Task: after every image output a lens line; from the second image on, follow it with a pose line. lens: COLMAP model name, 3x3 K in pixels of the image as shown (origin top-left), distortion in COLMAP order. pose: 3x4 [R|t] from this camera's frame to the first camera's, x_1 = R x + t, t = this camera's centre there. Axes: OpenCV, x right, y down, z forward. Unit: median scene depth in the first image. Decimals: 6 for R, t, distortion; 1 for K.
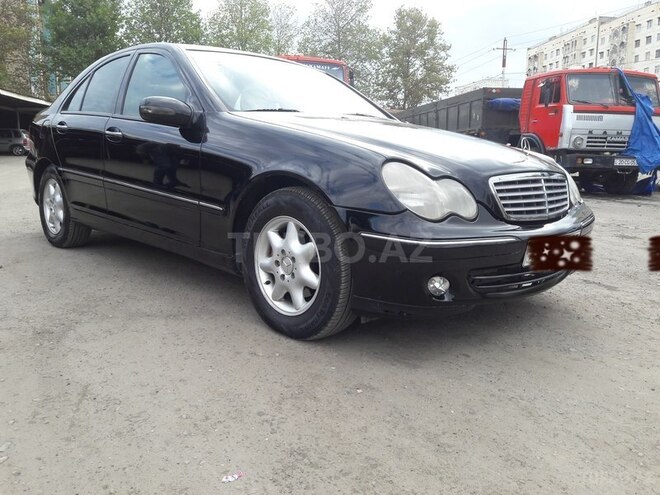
lens RADIAL K [[537.2, 0, 330.3], [0, 537.2, 247.3], [0, 0, 1]] dist [0.013632, -0.023939]
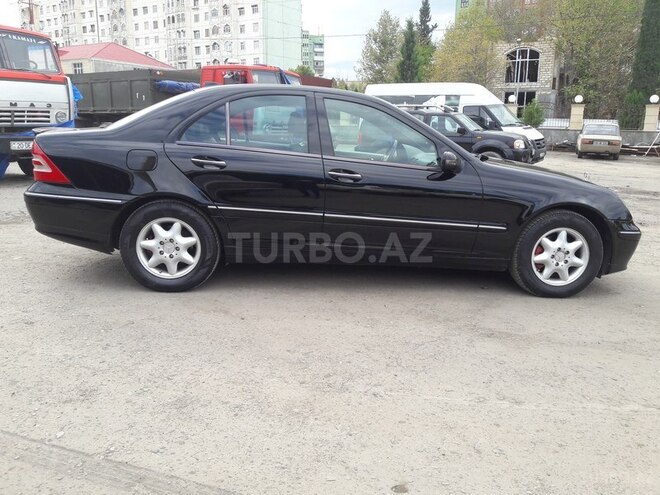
lens RADIAL K [[537.2, 0, 331.0], [0, 537.2, 248.2], [0, 0, 1]] dist [0.013632, -0.023939]
pose [[0.674363, -0.161181, 0.720594, -0.872943], [0.112810, 0.986918, 0.115180, -0.131212], [-0.729732, 0.003617, 0.683724, 0.175680]]
